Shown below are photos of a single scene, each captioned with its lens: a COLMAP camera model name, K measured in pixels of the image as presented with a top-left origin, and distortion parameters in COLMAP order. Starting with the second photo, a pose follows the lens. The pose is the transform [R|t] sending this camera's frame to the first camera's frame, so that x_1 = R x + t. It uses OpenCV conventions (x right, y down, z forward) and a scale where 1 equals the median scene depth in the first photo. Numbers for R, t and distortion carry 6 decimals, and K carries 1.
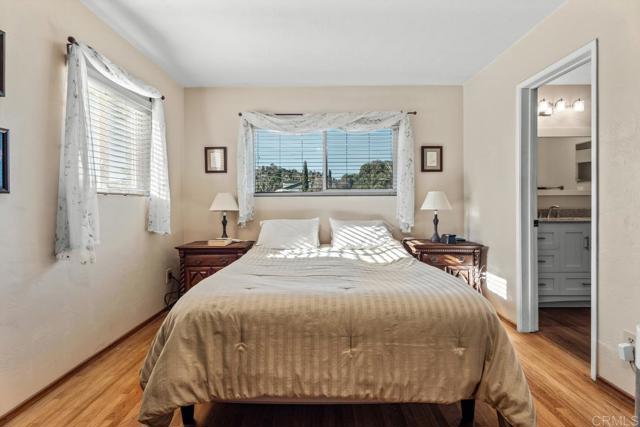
lens RADIAL K [[287.1, 0, 317.9], [0, 287.1, 209.4], [0, 0, 1]] dist [0.001125, 0.001790]
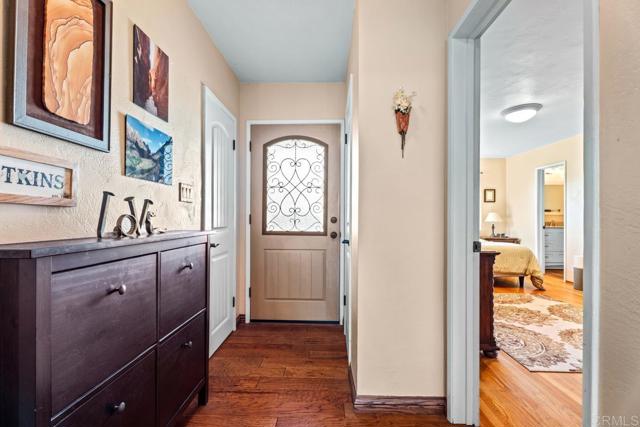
lens RADIAL K [[287.1, 0, 319.3], [0, 287.1, 218.0], [0, 0, 1]] dist [0.001125, 0.001790]
pose [[0.999734, 0.012421, -0.019437, -0.742724], [-0.012776, 0.999751, -0.018281, 0.026949], [0.019205, 0.018524, 0.999644, -0.998043]]
